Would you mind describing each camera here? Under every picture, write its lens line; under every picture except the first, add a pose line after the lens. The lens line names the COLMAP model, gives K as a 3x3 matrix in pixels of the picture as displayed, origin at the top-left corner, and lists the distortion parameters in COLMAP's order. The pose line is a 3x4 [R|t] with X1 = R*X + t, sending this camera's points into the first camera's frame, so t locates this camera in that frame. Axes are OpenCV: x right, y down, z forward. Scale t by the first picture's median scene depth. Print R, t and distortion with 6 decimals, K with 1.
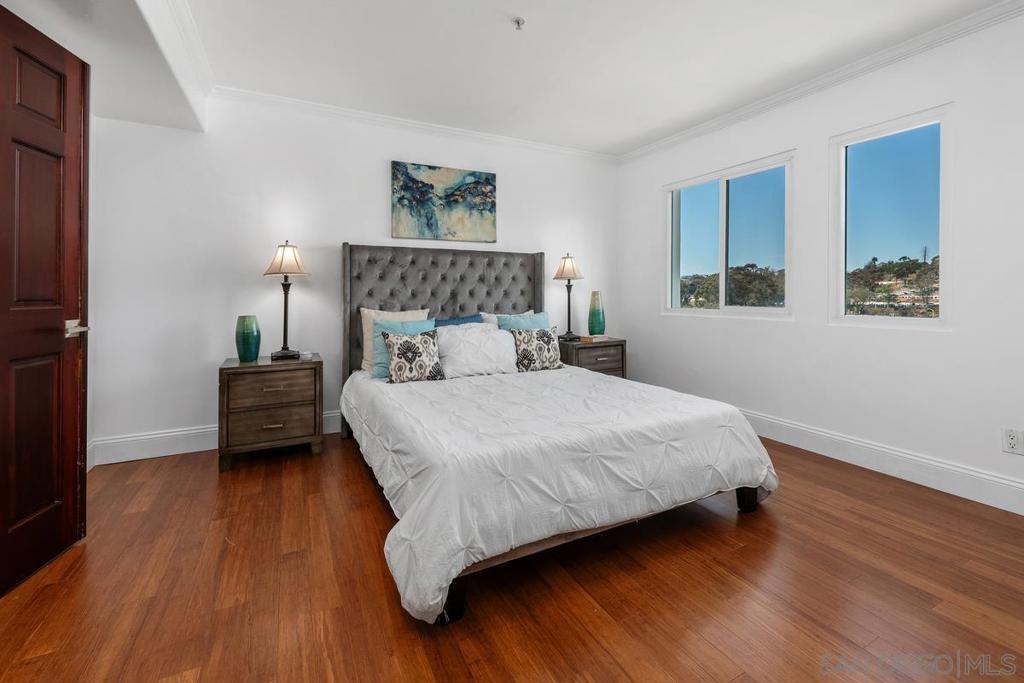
lens RADIAL K [[438.3, 0, 515.2], [0, 438.3, 288.7], [0, 0, 1]] dist [-0.000177, -0.000216]
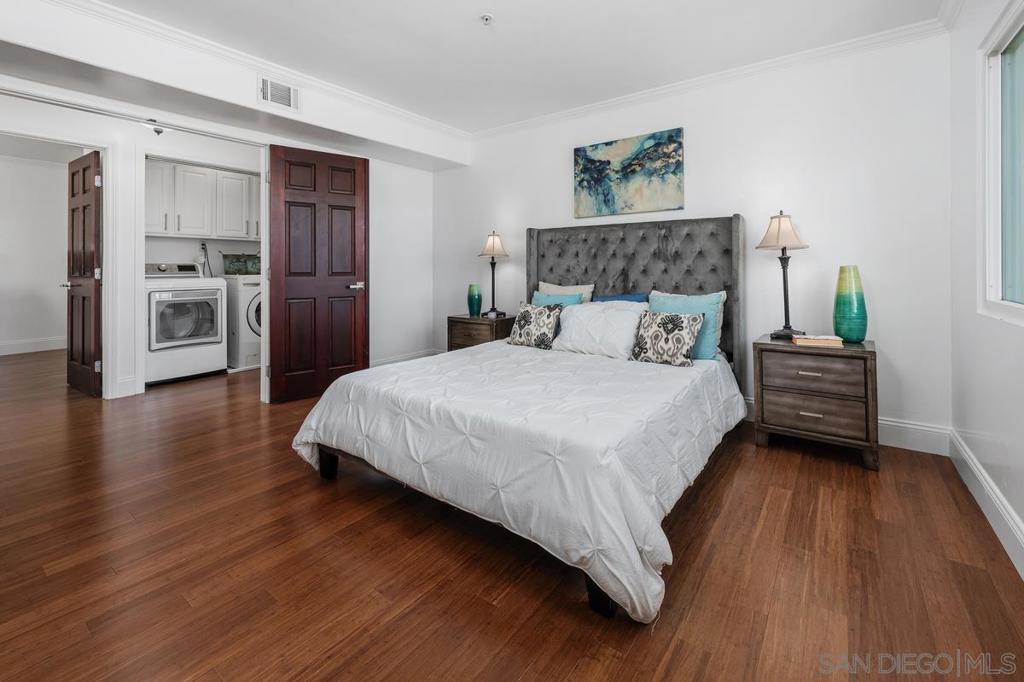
lens RADIAL K [[448.9, 0, 511.4], [0, 448.9, 263.1], [0, 0, 1]] dist [-0.000053, -0.000010]
pose [[0.434640, -0.013076, -0.900510, 0.640181], [0.008992, 0.999908, -0.010179, 0.004493], [0.900560, -0.003673, 0.434717, 0.359969]]
